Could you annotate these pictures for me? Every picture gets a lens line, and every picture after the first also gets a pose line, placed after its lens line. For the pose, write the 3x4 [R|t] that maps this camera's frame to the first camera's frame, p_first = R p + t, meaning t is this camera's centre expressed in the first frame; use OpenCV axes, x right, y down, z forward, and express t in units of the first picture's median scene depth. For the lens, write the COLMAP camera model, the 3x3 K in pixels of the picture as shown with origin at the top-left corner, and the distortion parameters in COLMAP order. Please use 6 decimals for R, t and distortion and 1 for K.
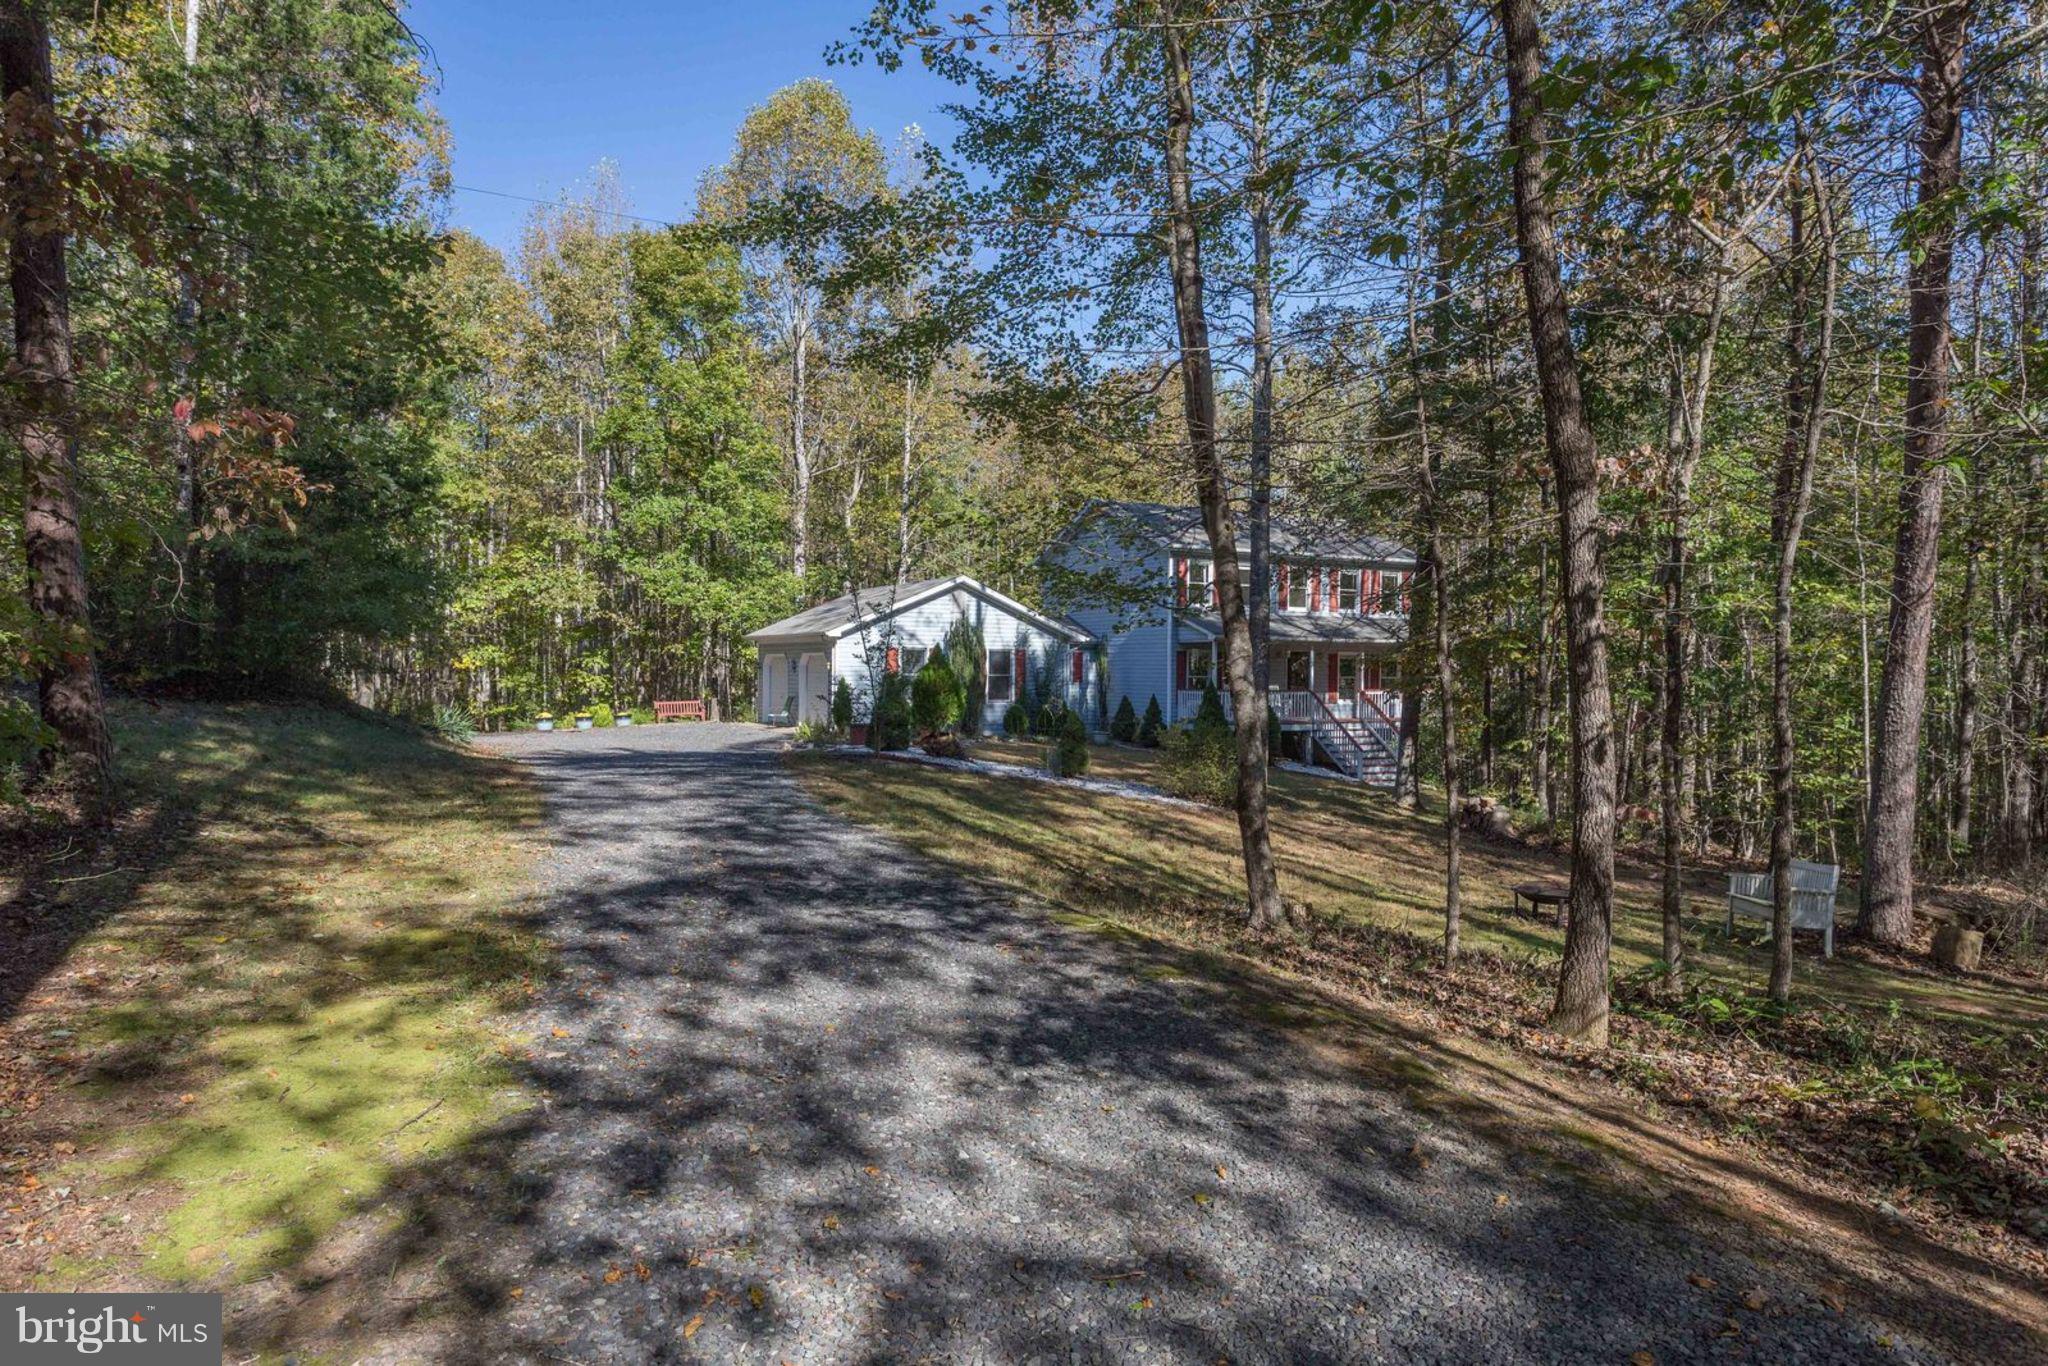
lens RADIAL K [[1342.7, 0, 1017.1], [0, 1342.7, 674.5], [0, 0, 1]] dist [0.006743, 0.000167]
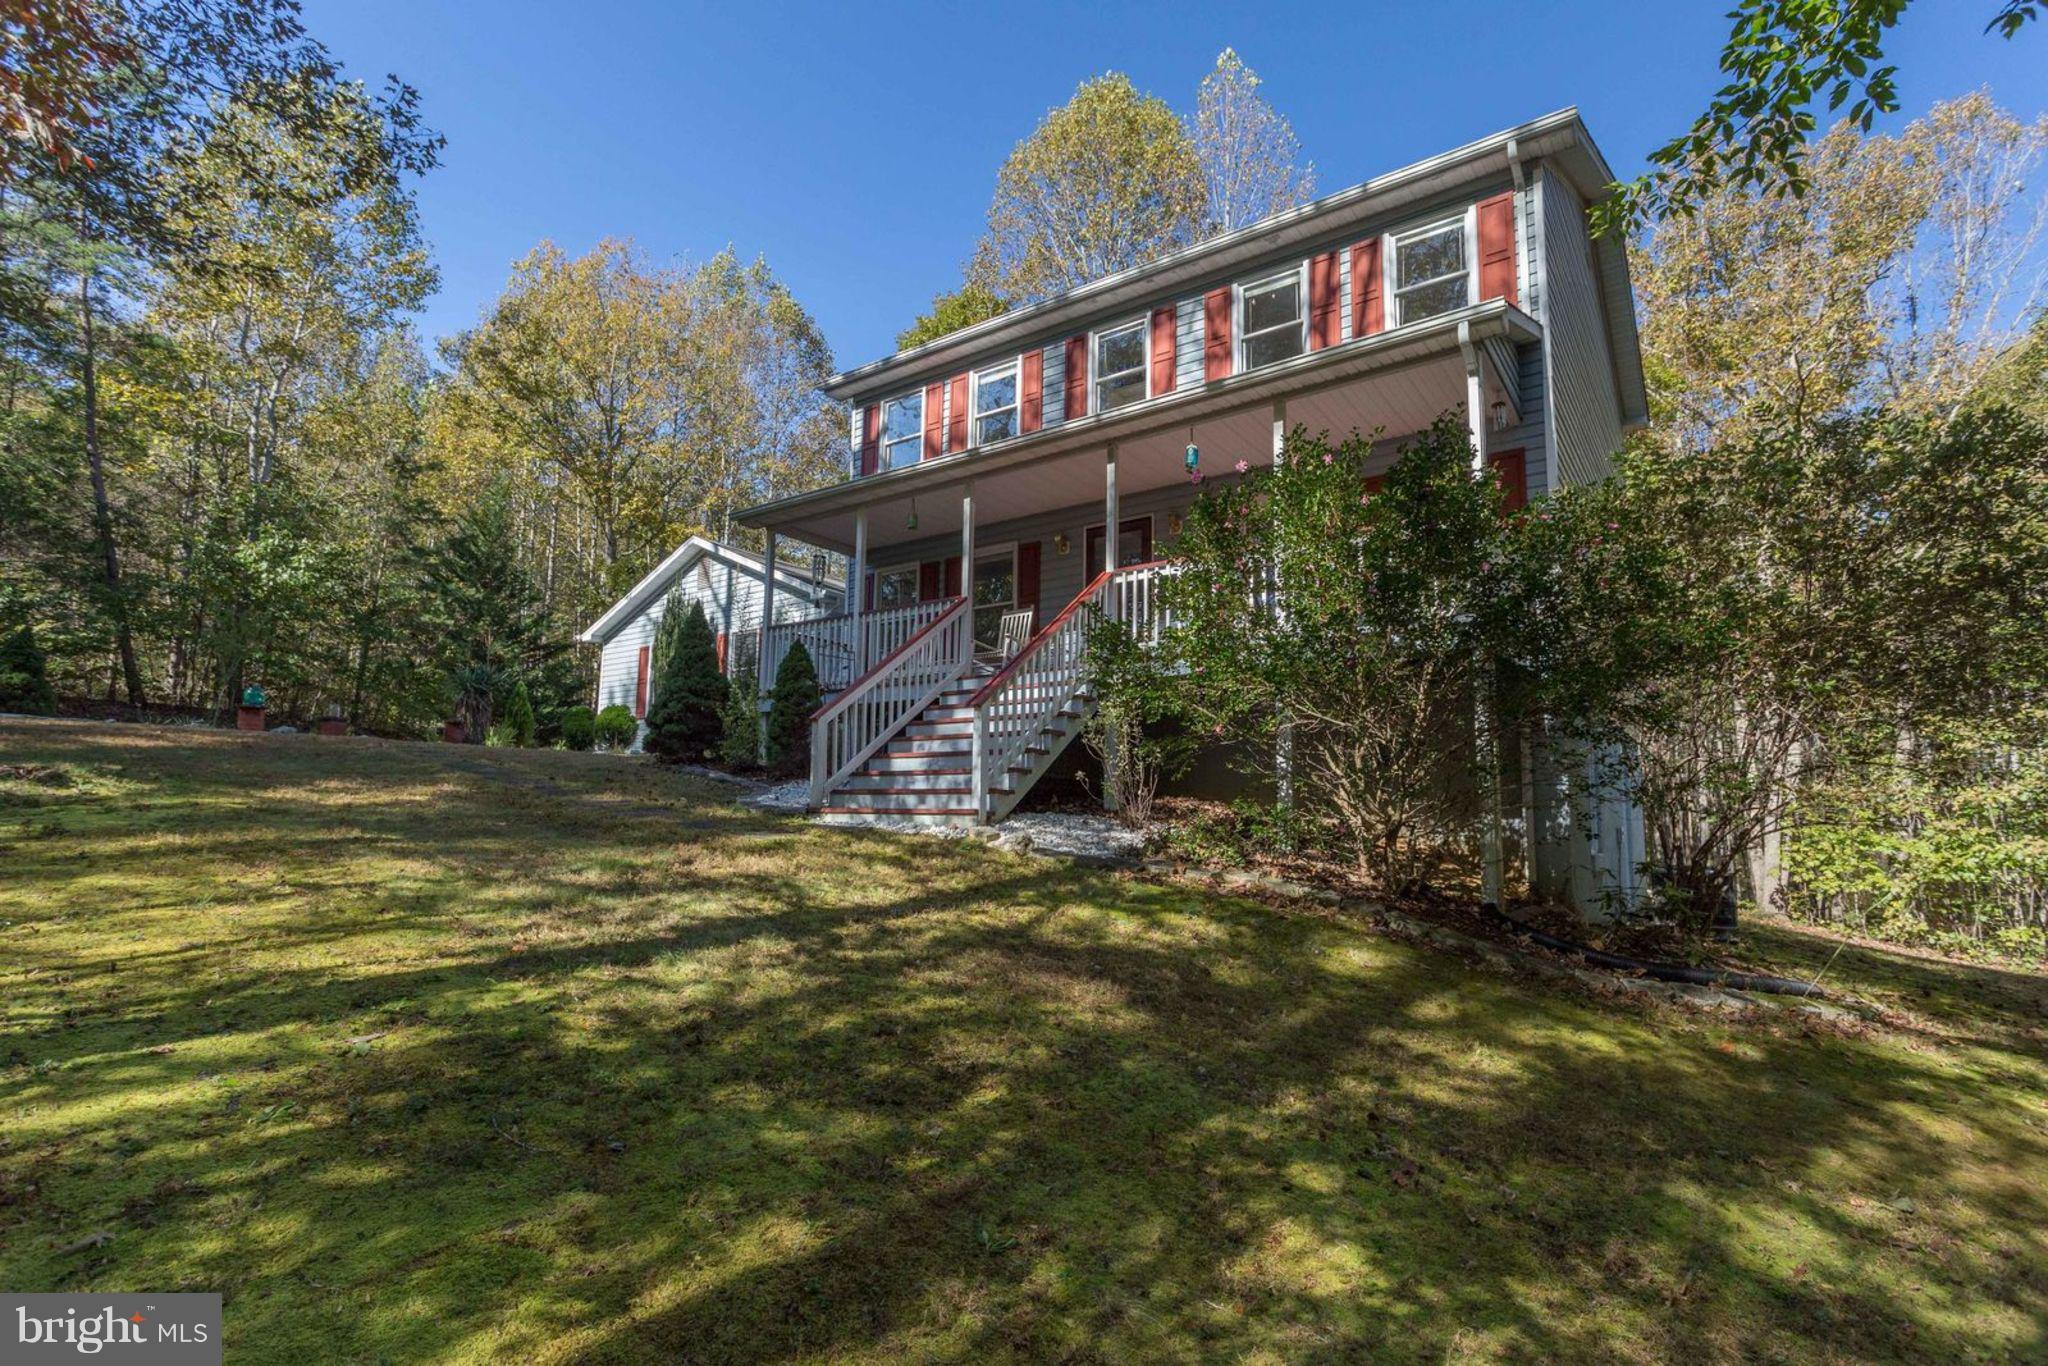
lens RADIAL K [[976.0, 0, 1003.7], [0, 976.0, 705.9], [0, 0, 1]] dist [-0.000947, -0.000443]
pose [[0.442882, -0.112507, -0.889493, 0.471956], [-0.011245, 0.991321, -0.130985, 0.080283], [0.896510, 0.068013, 0.437773, 0.885785]]
